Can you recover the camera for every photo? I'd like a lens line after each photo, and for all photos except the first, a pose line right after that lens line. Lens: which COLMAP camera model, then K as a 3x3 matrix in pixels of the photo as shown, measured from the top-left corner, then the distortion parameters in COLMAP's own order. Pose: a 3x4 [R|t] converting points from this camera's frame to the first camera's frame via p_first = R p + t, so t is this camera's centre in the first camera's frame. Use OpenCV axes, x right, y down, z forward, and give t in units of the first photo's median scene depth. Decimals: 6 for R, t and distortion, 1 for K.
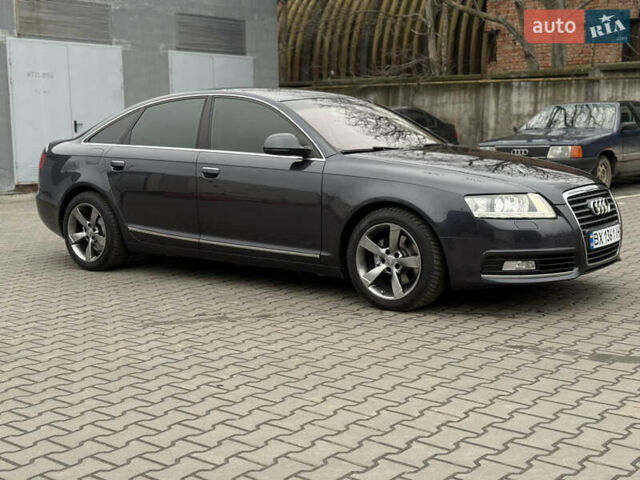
lens RADIAL K [[898.3, 0, 313.3], [0, 898.3, 235.4], [0, 0, 1]] dist [0.125297, 0.000000]
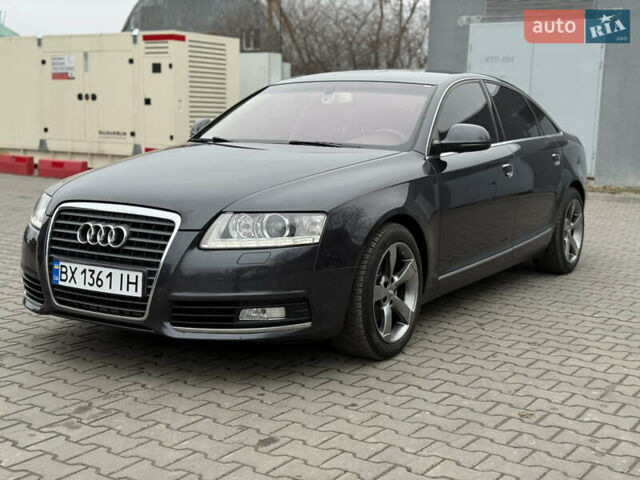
lens RADIAL K [[898.3, 0, 322.4], [0, 898.3, 237.1], [0, 0, 1]] dist [0.125297, 0.000000]
pose [[0.110572, 0.157394, -0.981326, 0.847912], [-0.150375, 0.978663, 0.140024, -0.127360], [0.982426, 0.132084, 0.131881, 0.905451]]
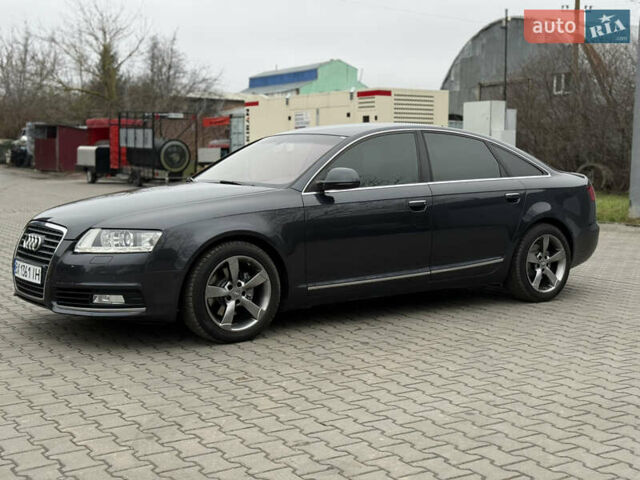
lens RADIAL K [[898.3, 0, 325.1], [0, 898.3, 239.0], [0, 0, 1]] dist [0.125297, 0.000000]
pose [[-0.282320, 0.109069, -0.953100, 1.011590], [-0.126468, 0.980613, 0.149678, -0.194567], [0.950948, 0.162794, -0.263053, 1.334851]]
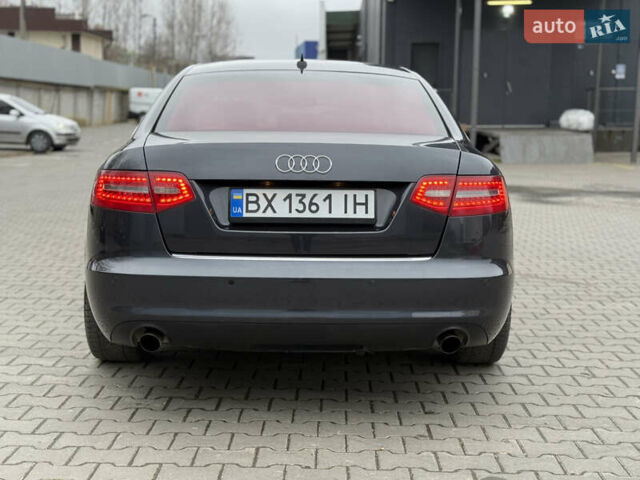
lens RADIAL K [[898.3, 0, 313.0], [0, 898.3, 211.9], [0, 0, 1]] dist [0.125297, 0.000000]
pose [[0.634643, 0.094568, -0.766998, 0.646296], [-0.125397, 0.991933, 0.018544, -0.004969], [0.762564, 0.084410, 0.641382, 0.537453]]
